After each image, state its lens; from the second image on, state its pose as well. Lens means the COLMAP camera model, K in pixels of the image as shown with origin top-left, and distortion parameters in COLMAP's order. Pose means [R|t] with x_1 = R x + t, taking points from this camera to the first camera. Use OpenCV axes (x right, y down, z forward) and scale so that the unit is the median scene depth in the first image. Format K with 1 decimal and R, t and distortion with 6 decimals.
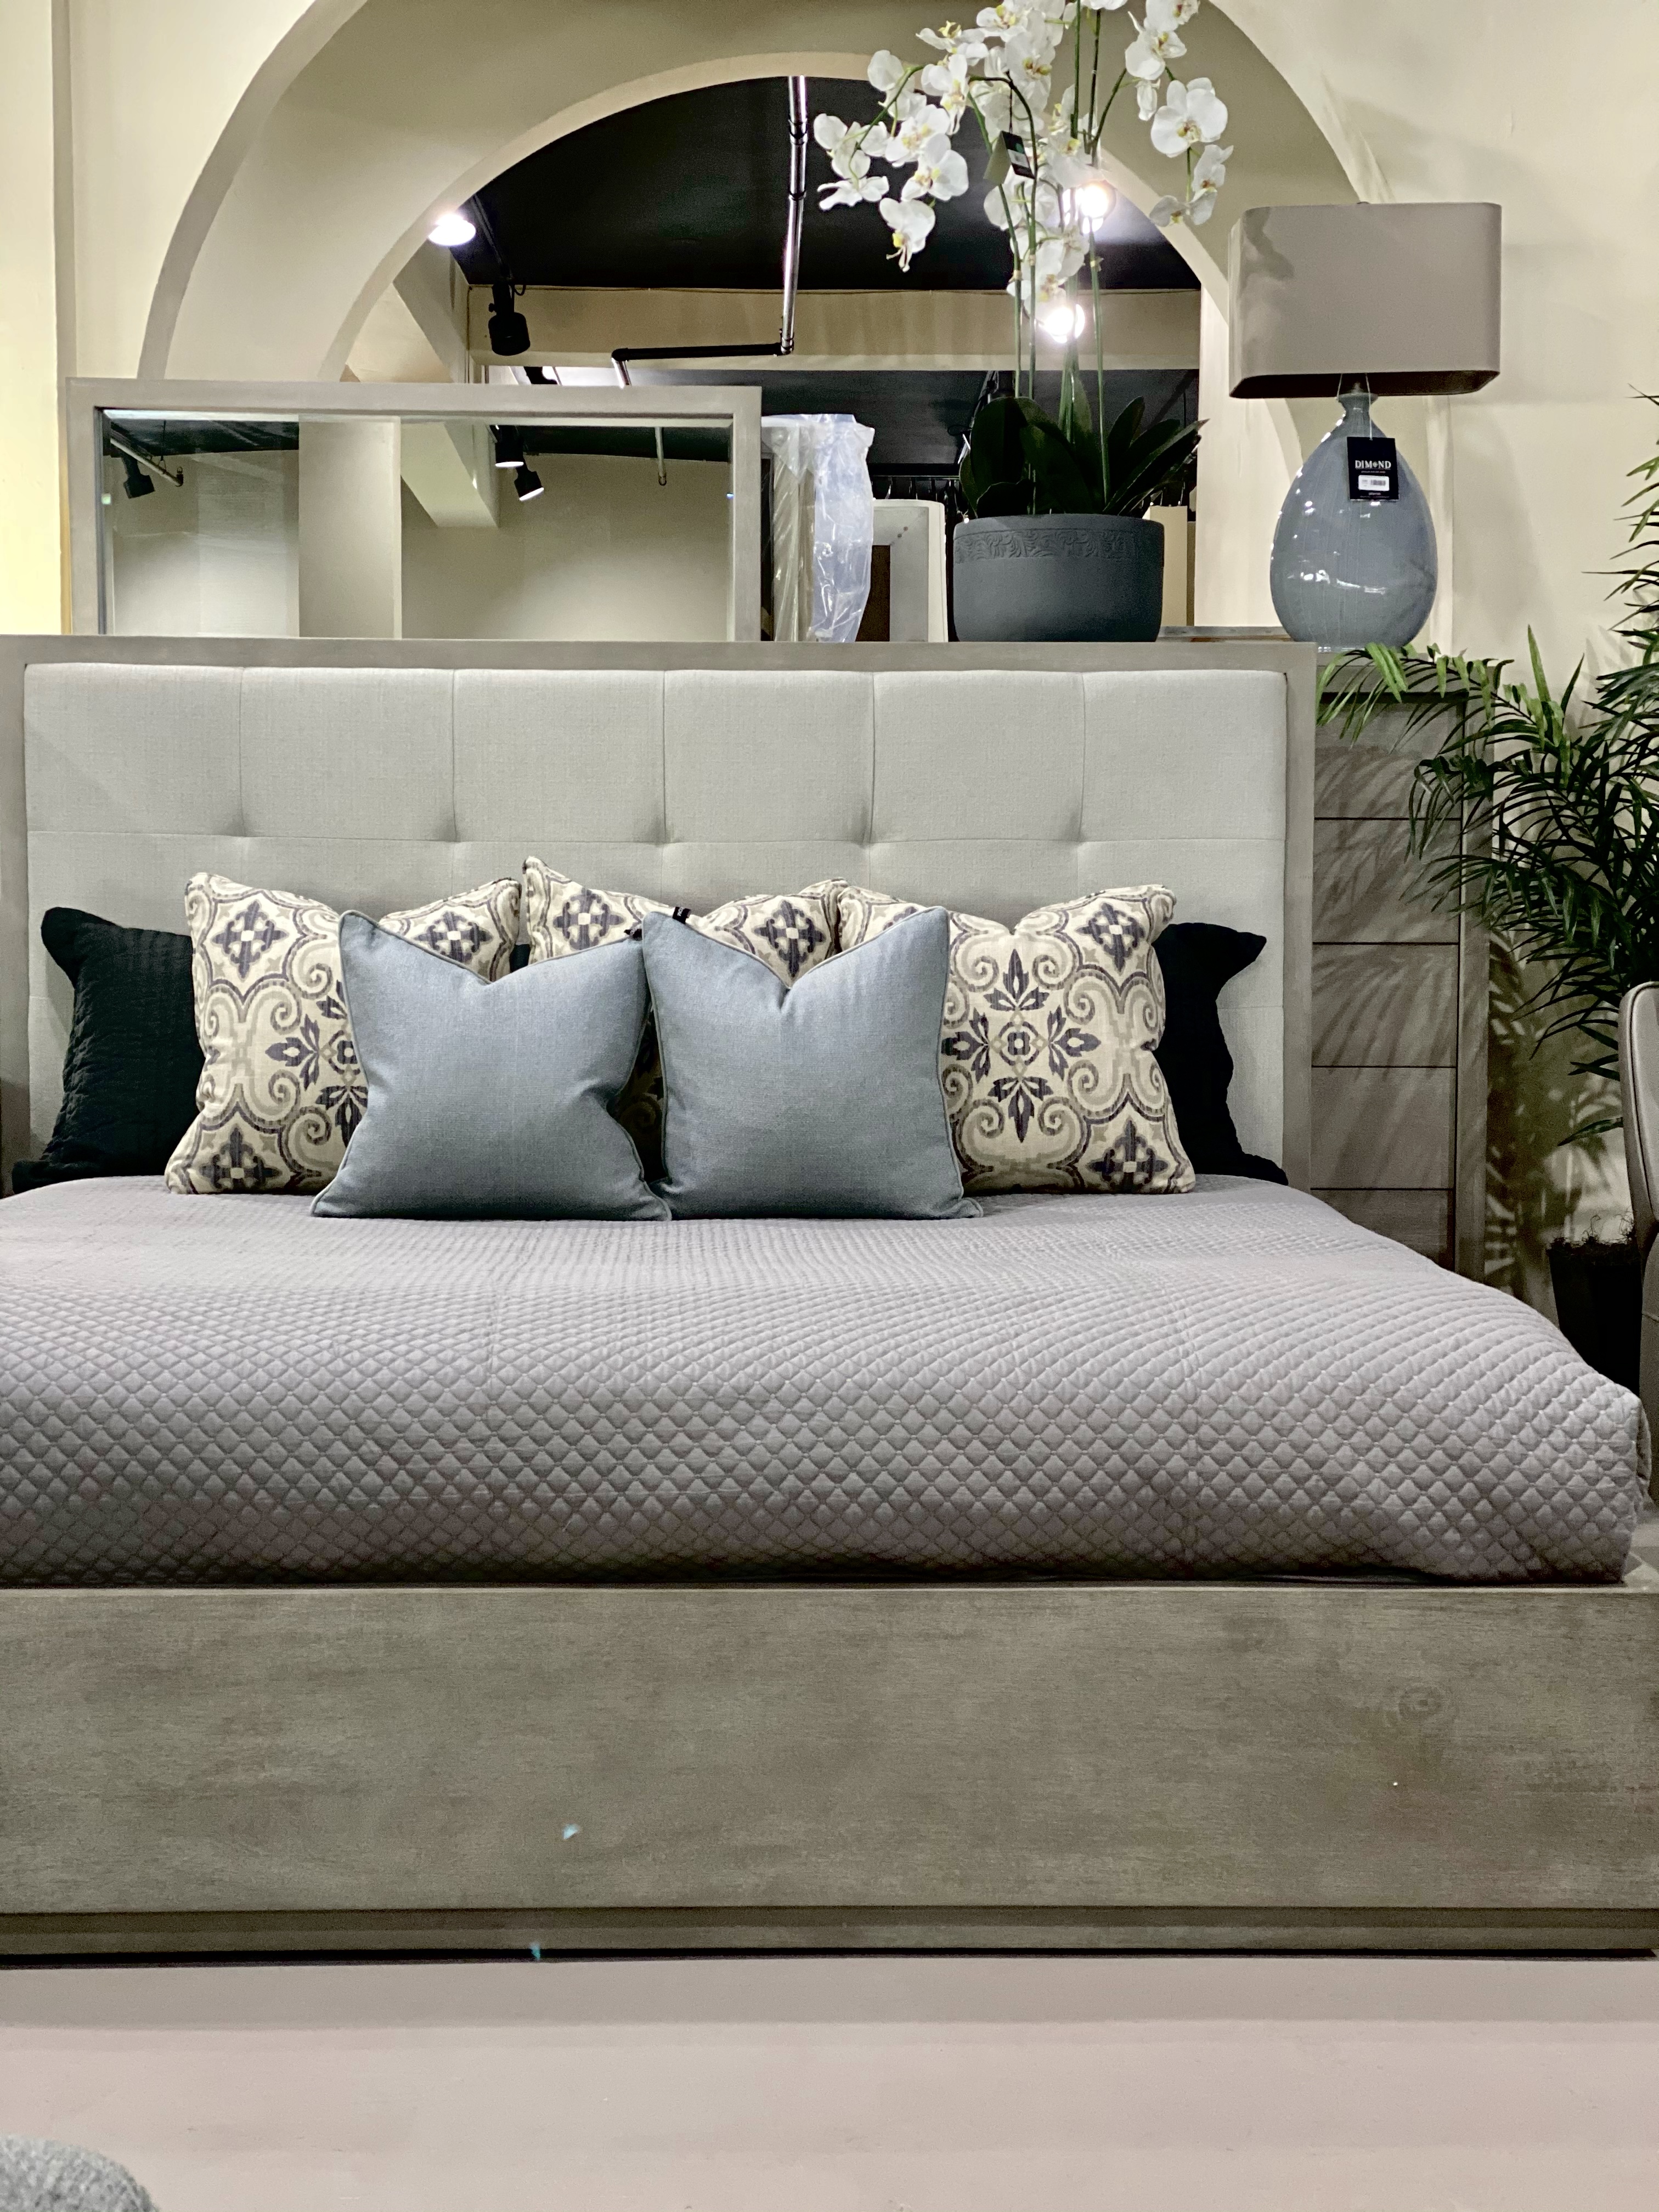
lens RADIAL K [[3348.9, 0, 828.8], [0, 3348.9, 1106.5], [0, 0, 1]] dist [-0.007488, 0.000000]
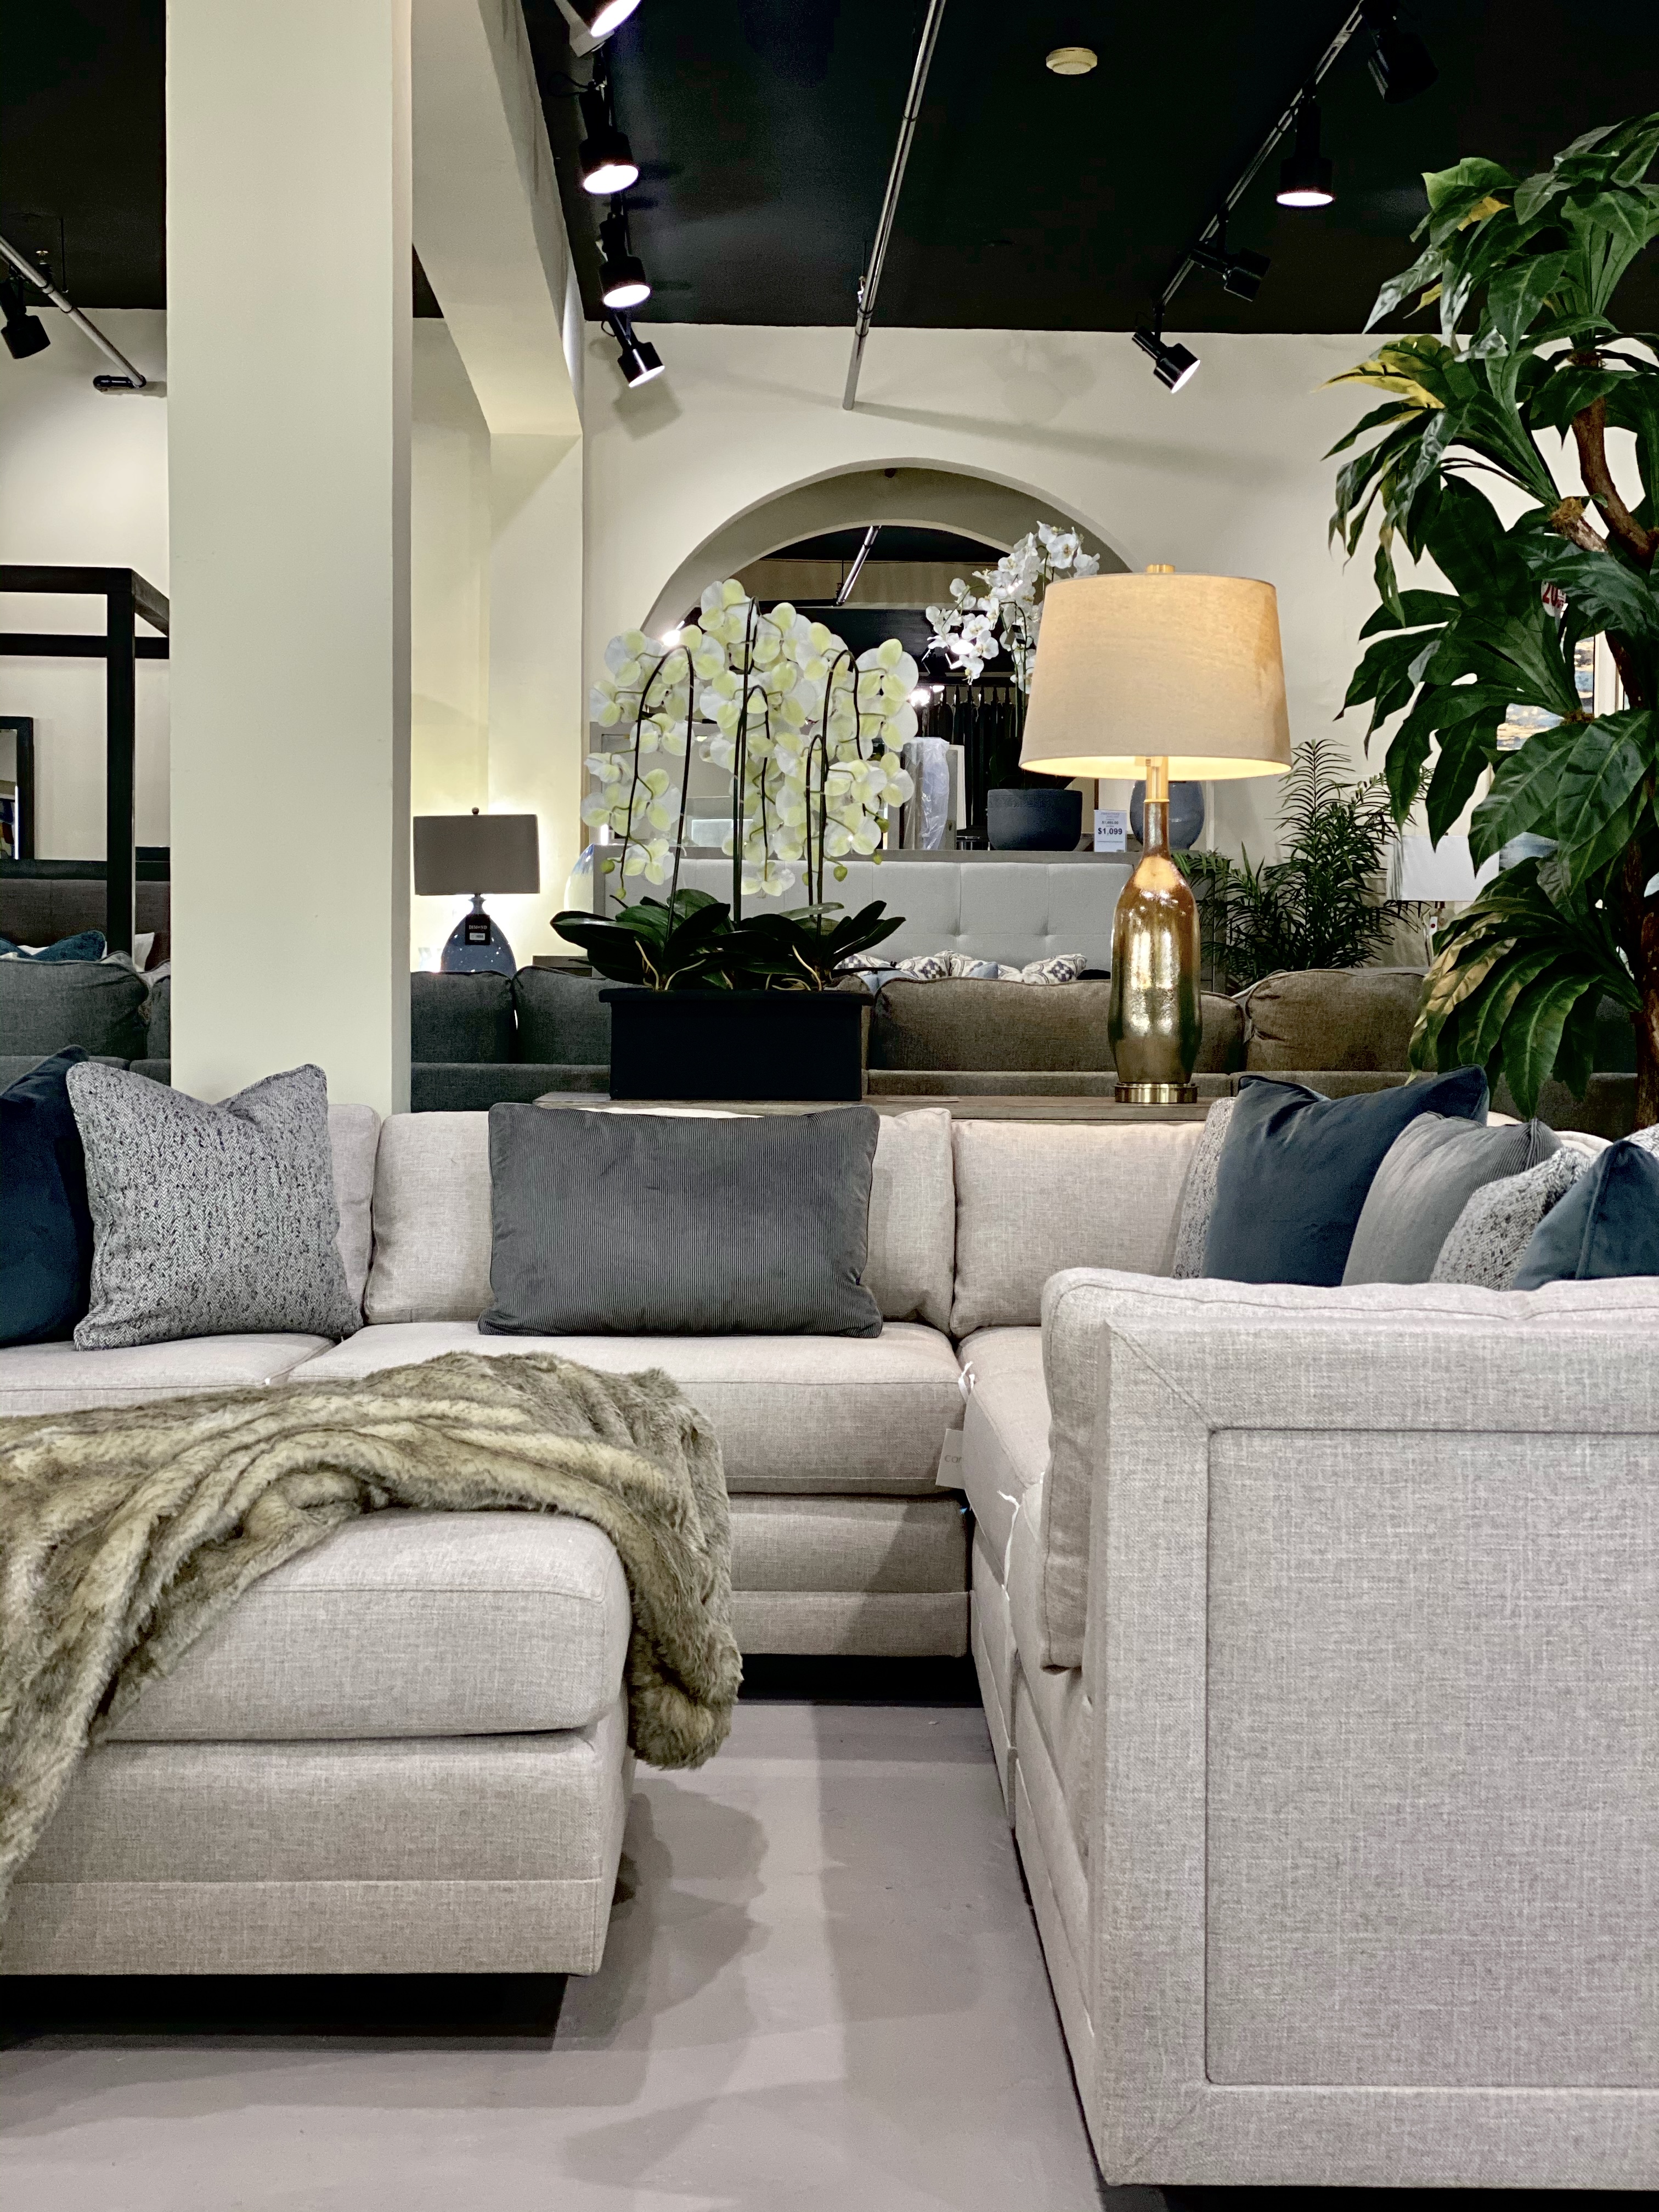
lens RADIAL K [[3348.9, 0, 829.7], [0, 3348.9, 1105.8], [0, 0, 1]] dist [-0.007488, 0.000000]
pose [[0.999669, 0.003775, 0.025442, -0.135227], [-0.003129, 0.999673, -0.025379, 0.099624], [-0.025529, 0.025291, 0.999354, -1.328990]]
